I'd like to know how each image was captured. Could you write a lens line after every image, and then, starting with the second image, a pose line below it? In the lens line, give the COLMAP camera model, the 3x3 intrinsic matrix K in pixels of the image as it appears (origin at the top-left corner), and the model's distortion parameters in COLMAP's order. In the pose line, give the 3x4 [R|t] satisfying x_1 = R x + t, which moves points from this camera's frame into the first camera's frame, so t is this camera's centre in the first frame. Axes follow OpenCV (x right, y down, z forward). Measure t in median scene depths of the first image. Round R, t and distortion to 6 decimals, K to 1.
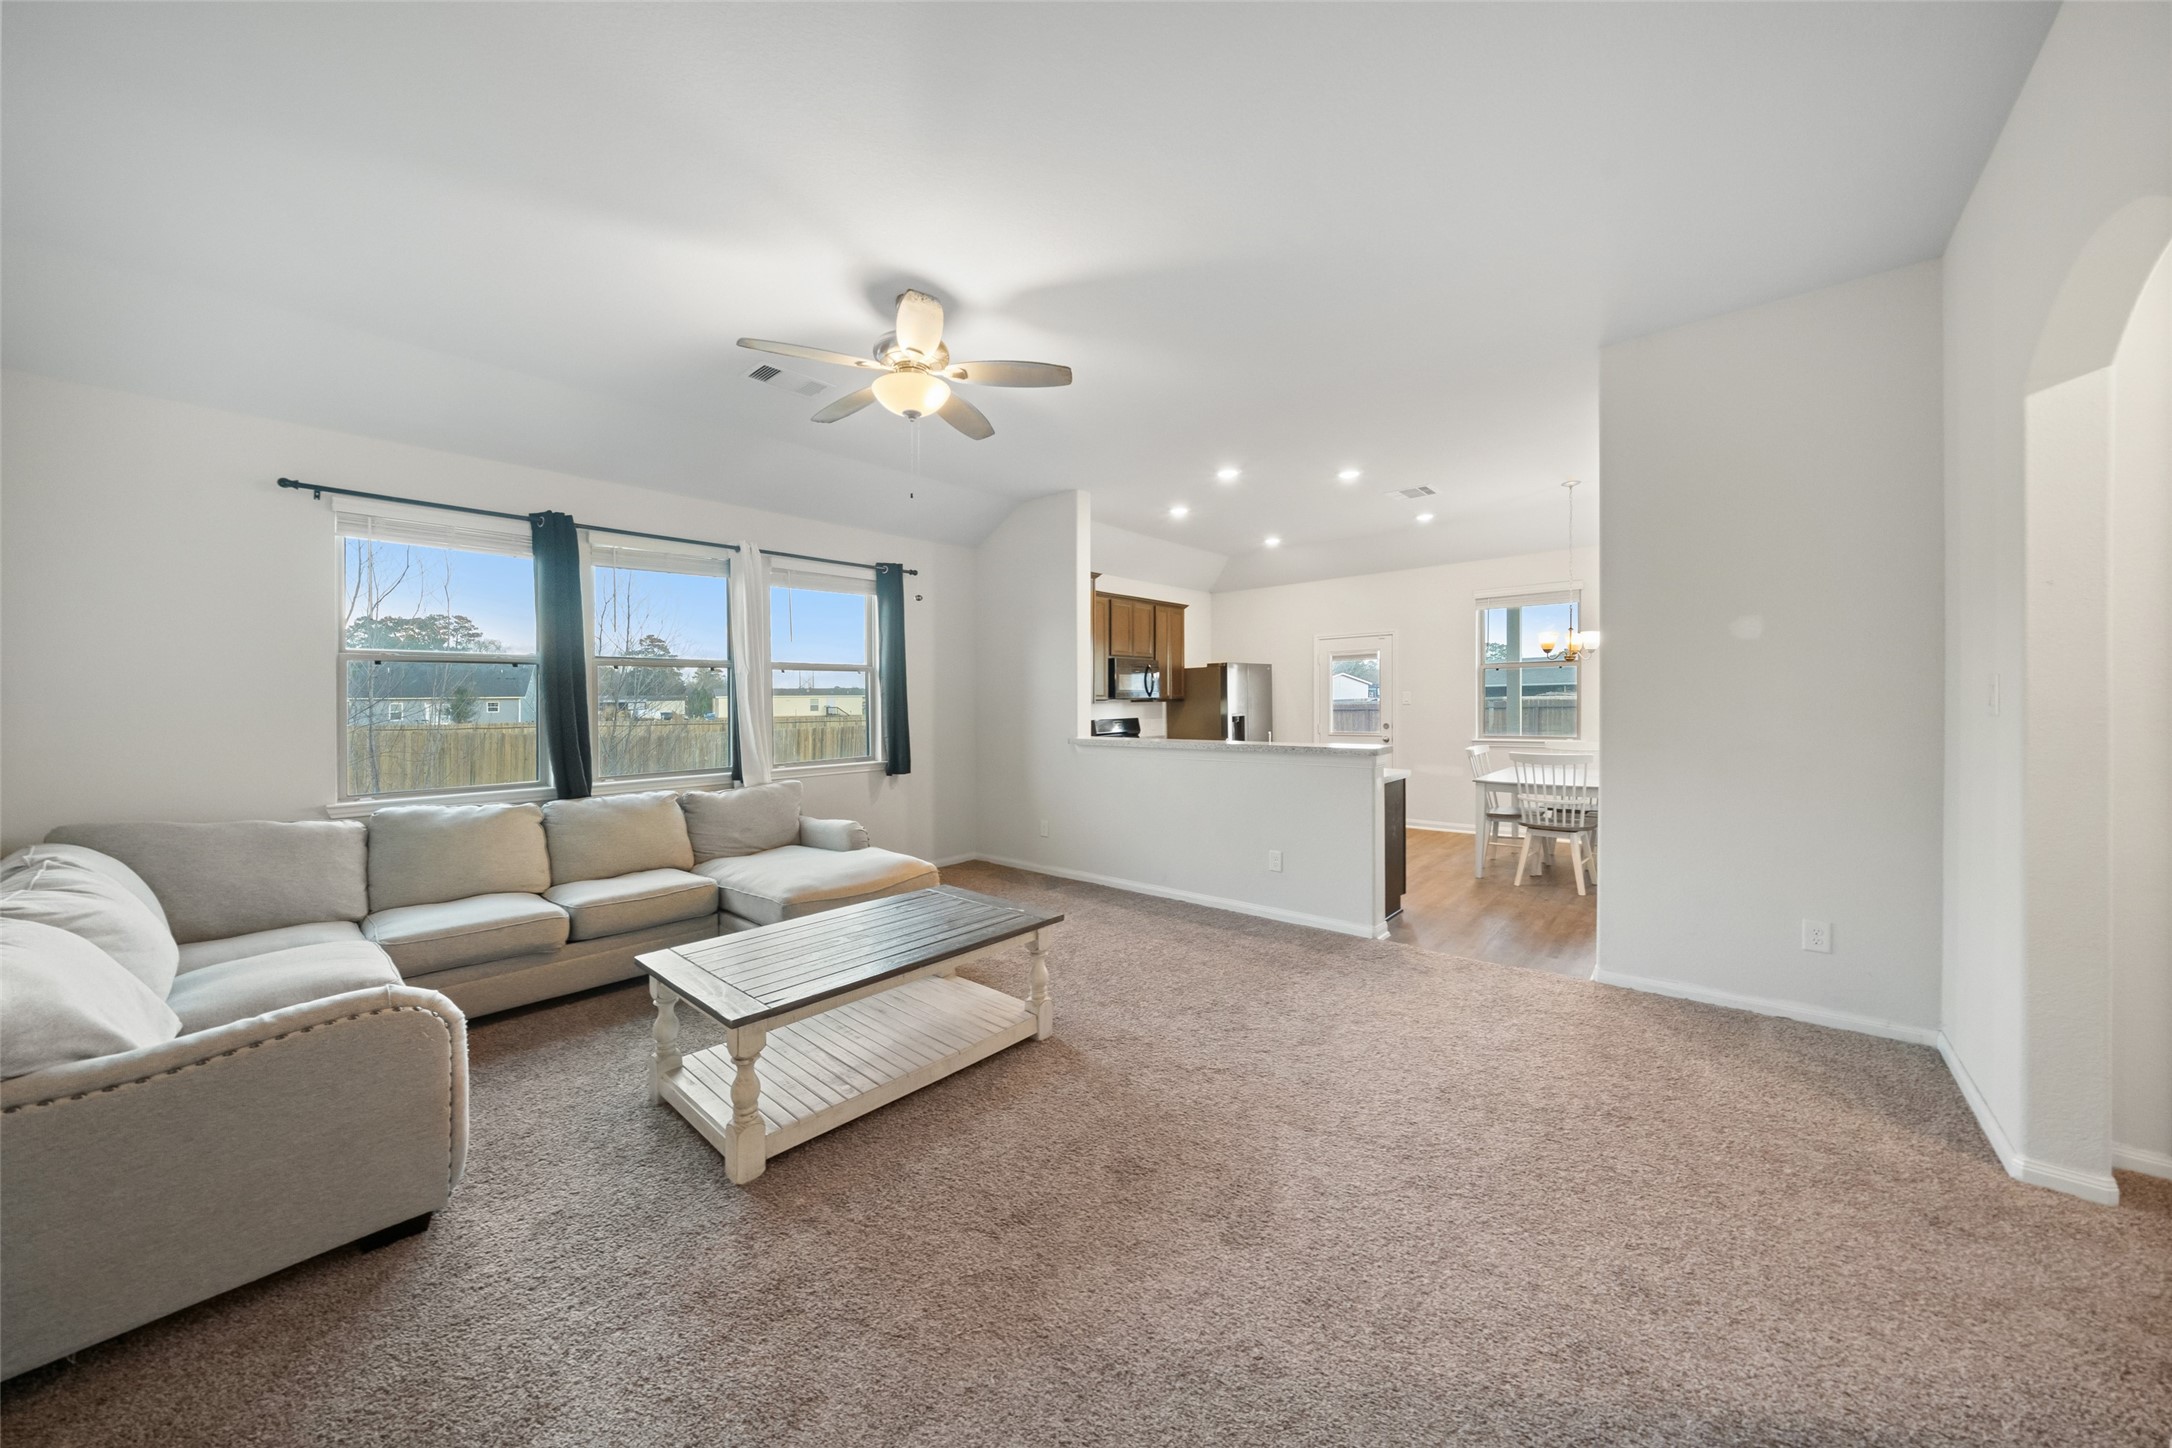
lens RADIAL K [[743.4, 0, 1085.3], [0, 743.4, 710.2], [0, 0, 1]] dist [-0.001825, -0.000006]
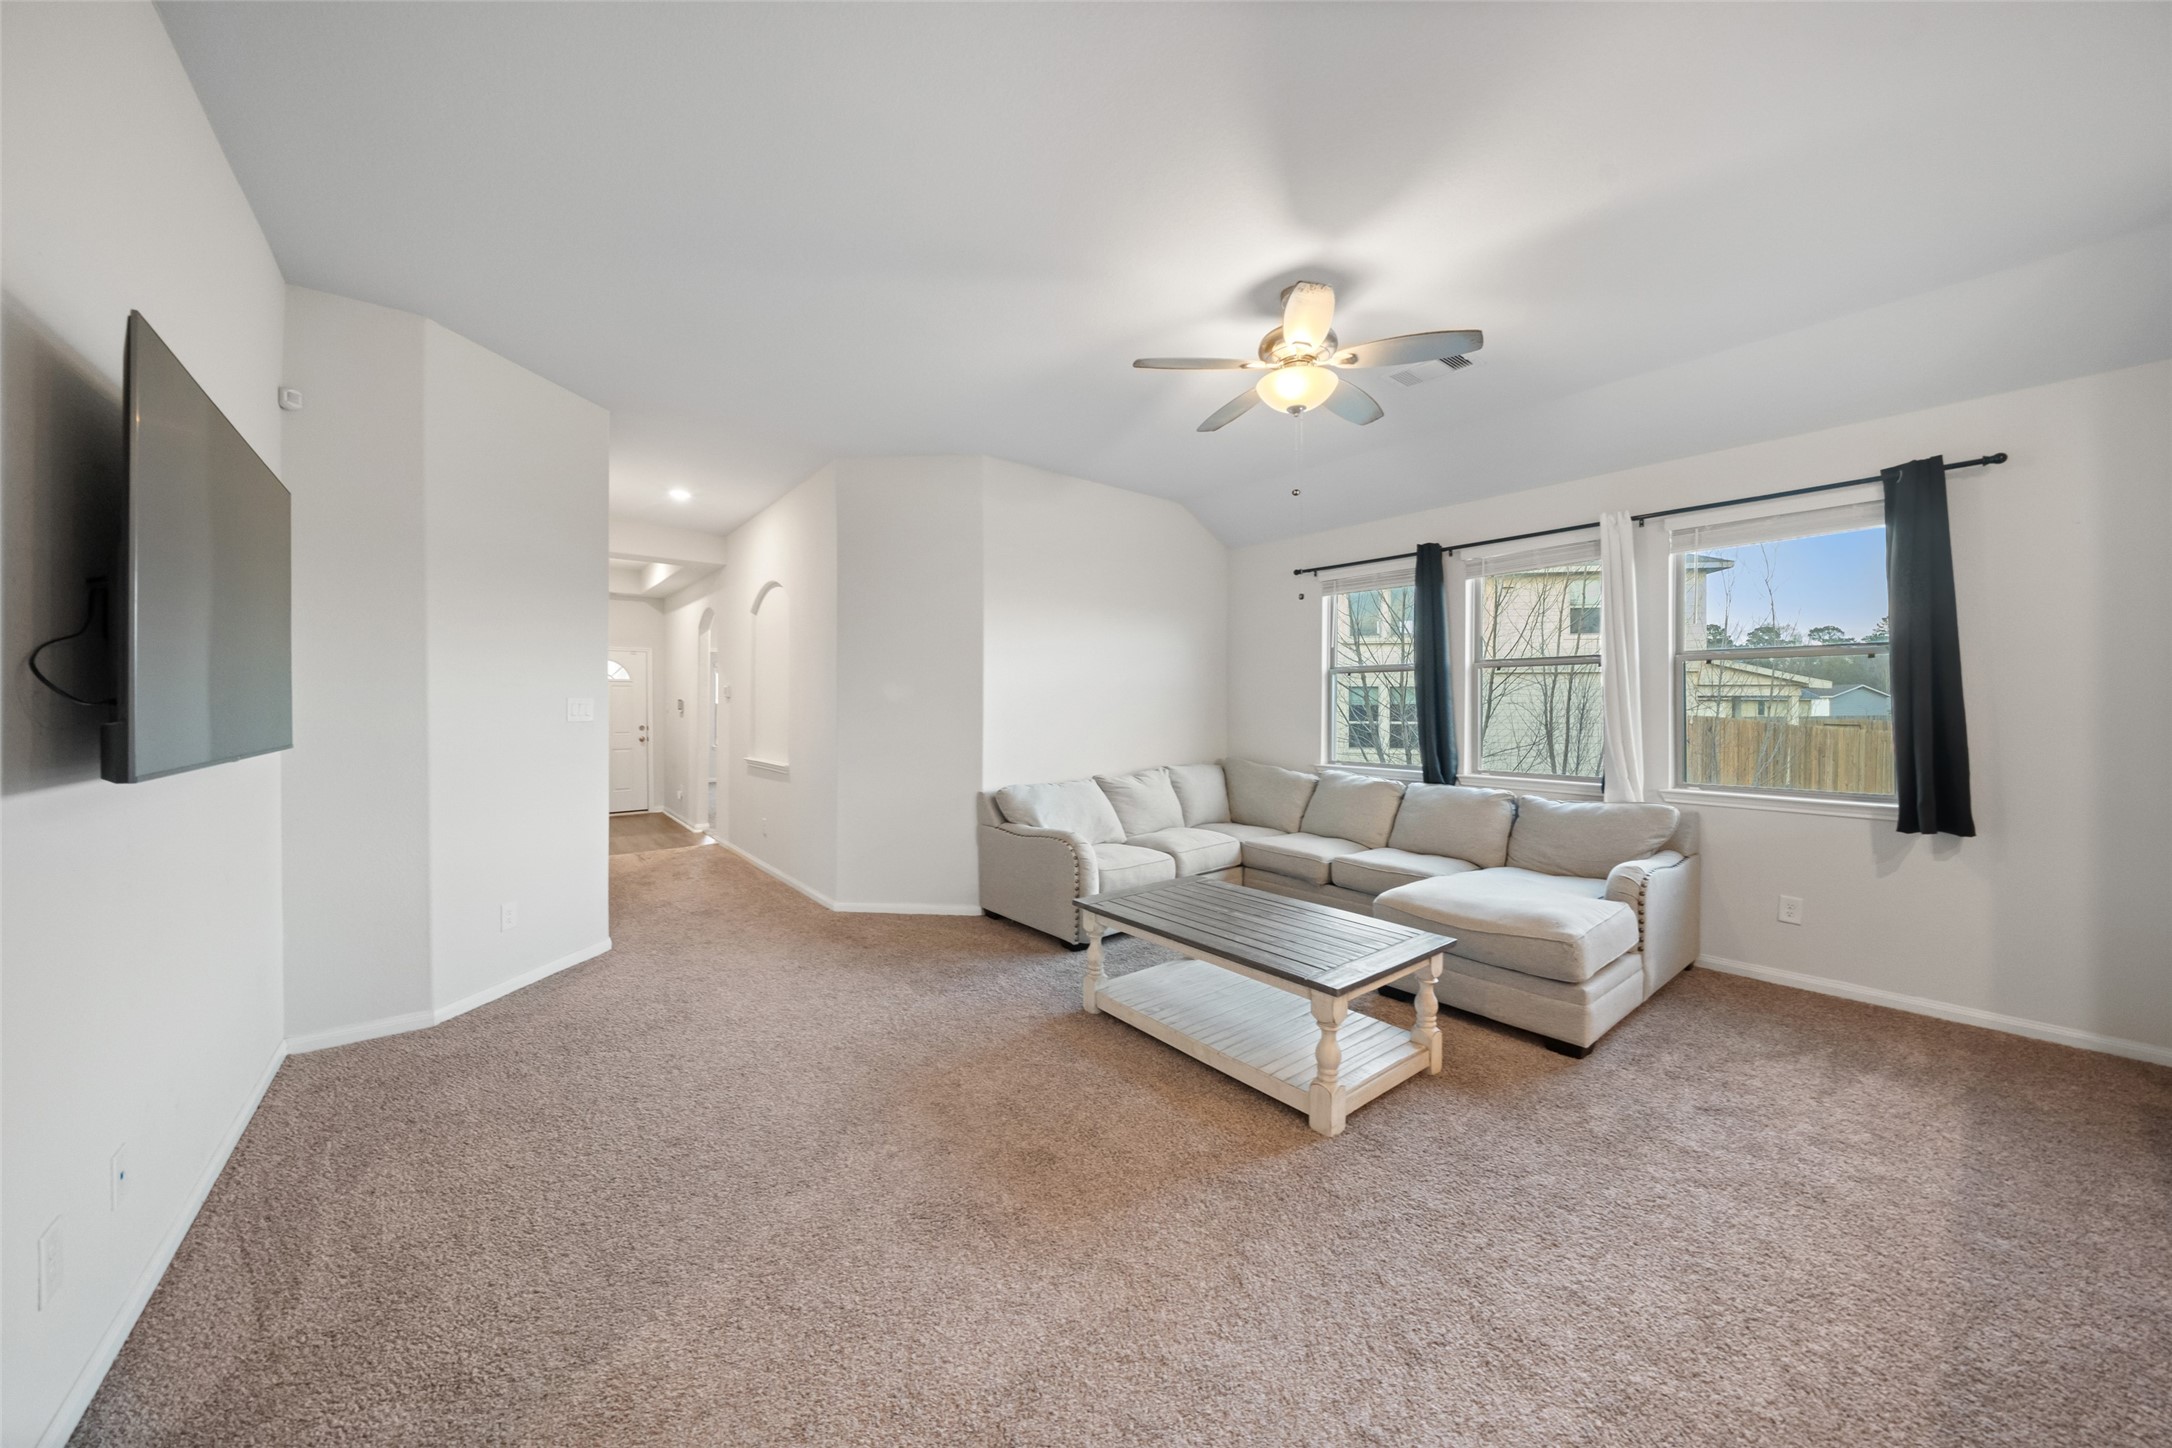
lens RADIAL K [[743.4, 0, 1087.5], [0, 743.4, 709.5], [0, 0, 1]] dist [-0.001825, -0.000006]
pose [[-0.160755, 0.018558, -0.986820, 0.583038], [-0.009798, 0.999744, 0.020398, -0.018217], [0.986946, 0.012948, -0.160532, 0.671049]]
